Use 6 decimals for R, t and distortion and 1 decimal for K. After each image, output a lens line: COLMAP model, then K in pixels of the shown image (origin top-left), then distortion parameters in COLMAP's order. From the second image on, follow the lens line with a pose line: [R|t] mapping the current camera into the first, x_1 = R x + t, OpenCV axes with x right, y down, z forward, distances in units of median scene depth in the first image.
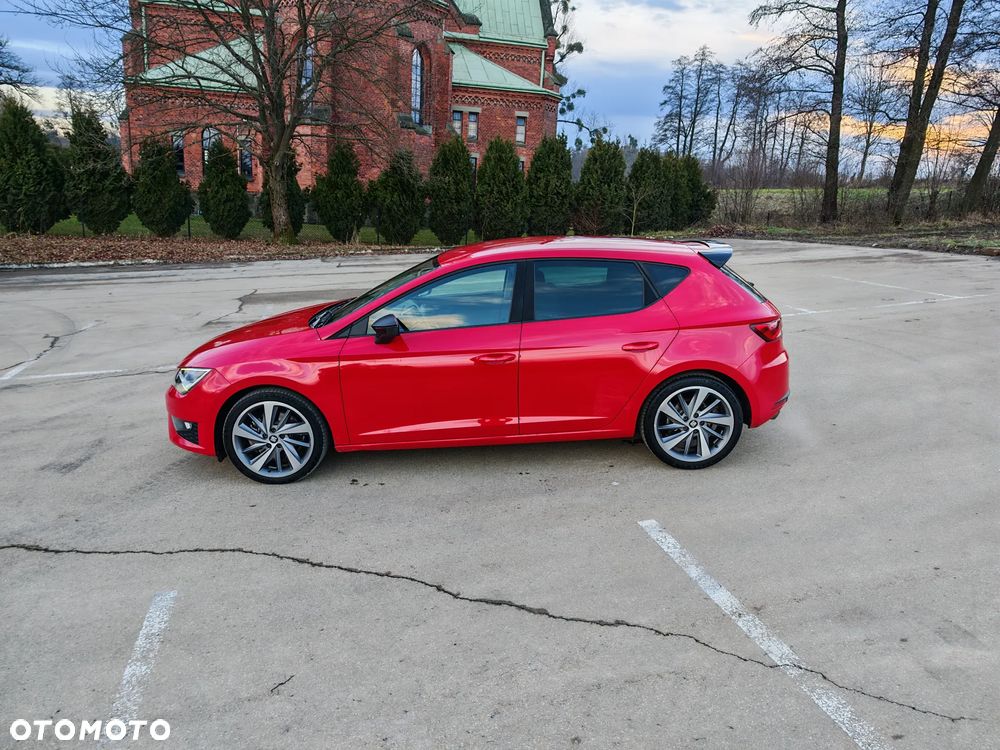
lens RADIAL K [[725.3, 0, 509.6], [0, 725.3, 394.3], [0, 0, 1]] dist [0.007377, -0.016968]
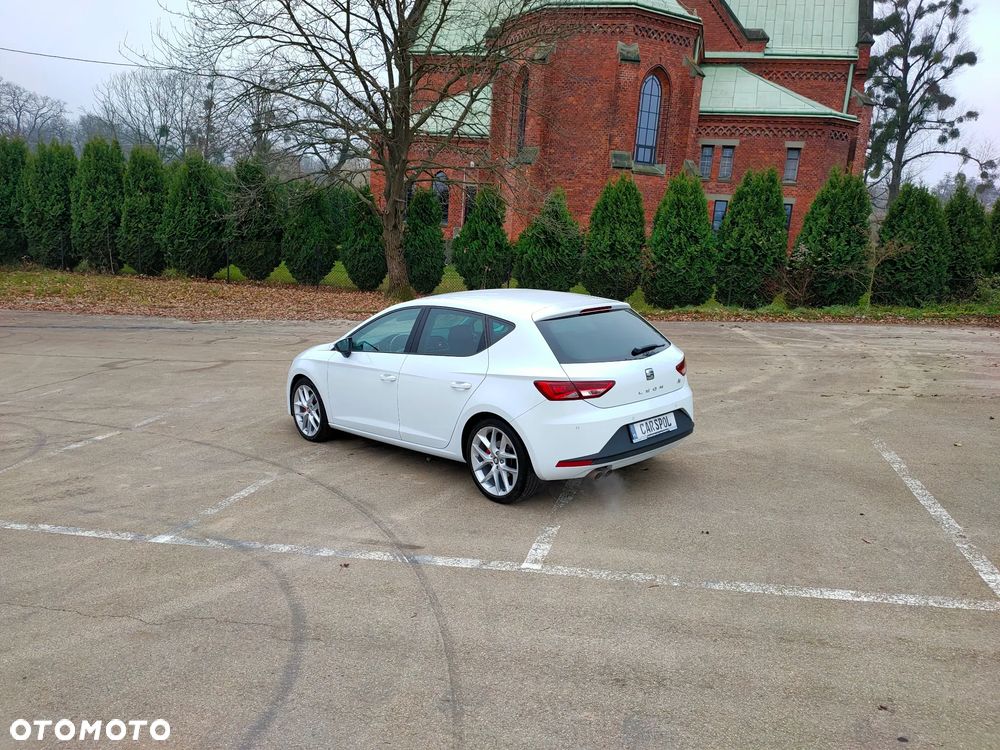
lens RADIAL K [[751.5, 0, 523.4], [0, 751.5, 390.4], [0, 0, 1]] dist [0.044567, -0.057947]
pose [[0.872573, 0.108296, -0.476328, 0.297664], [-0.140863, 0.989476, -0.033080, -0.091748], [0.467733, 0.095962, 0.878645, 0.282513]]
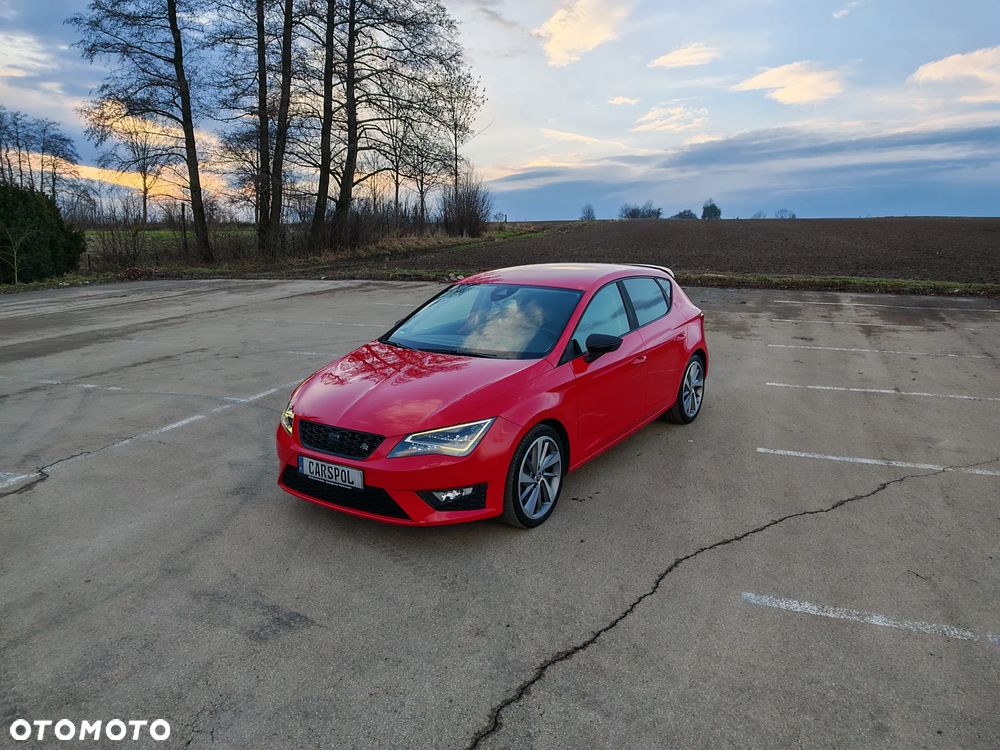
lens RADIAL K [[725.3, 0, 503.8], [0, 725.3, 385.3], [0, 0, 1]] dist [0.007377, -0.016968]
pose [[0.580890, -0.163959, 0.797298, -0.235059], [0.218011, 0.975056, 0.041677, -0.022648], [-0.784244, 0.149610, 0.602145, 0.096956]]
